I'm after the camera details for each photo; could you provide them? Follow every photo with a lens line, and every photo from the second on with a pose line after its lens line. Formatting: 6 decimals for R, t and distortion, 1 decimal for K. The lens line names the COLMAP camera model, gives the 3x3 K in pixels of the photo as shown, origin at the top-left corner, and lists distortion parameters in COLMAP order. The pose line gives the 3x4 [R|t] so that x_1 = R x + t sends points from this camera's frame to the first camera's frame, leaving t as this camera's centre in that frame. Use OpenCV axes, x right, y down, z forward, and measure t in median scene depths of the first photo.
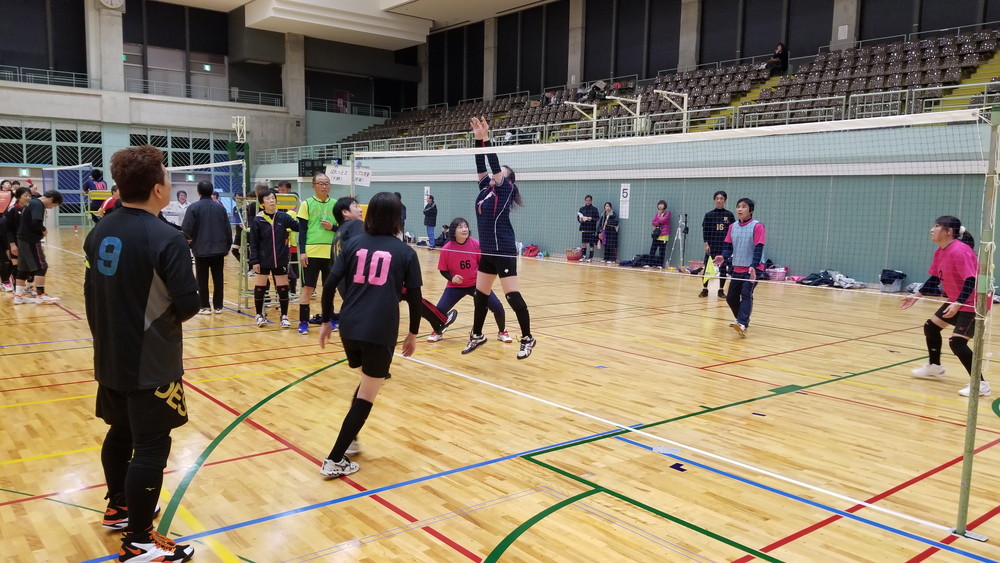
lens RADIAL K [[781.7, 0, 520.1], [0, 781.7, 287.5], [0, 0, 1]] dist [0.068249, -0.112167]
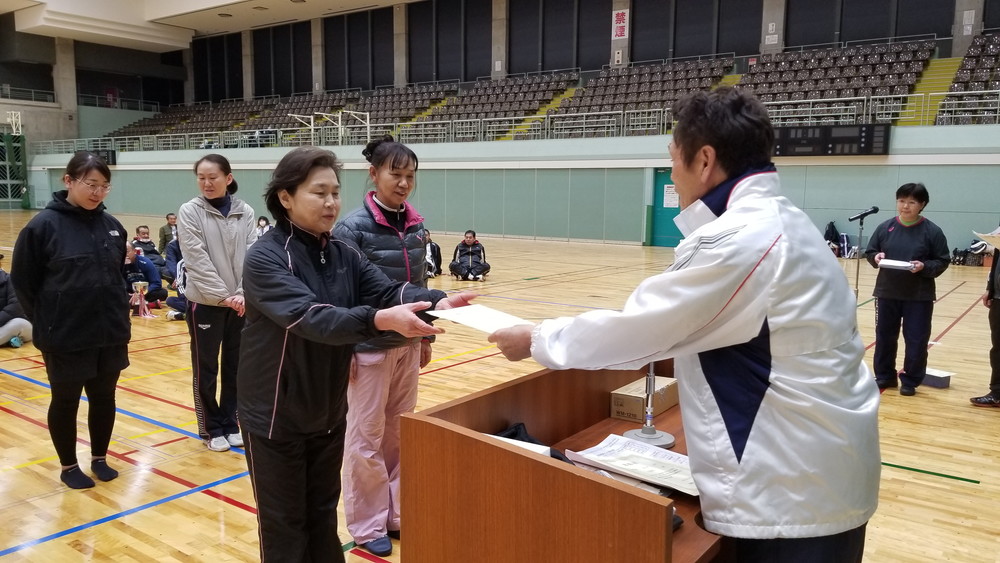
lens RADIAL K [[781.7, 0, 515.9], [0, 781.7, 295.9], [0, 0, 1]] dist [0.068249, -0.112167]
pose [[0.969500, -0.040276, 0.241758, 0.058201], [0.033488, 0.998923, 0.032121, 0.034663], [-0.242791, -0.023046, 0.969805, -0.286575]]
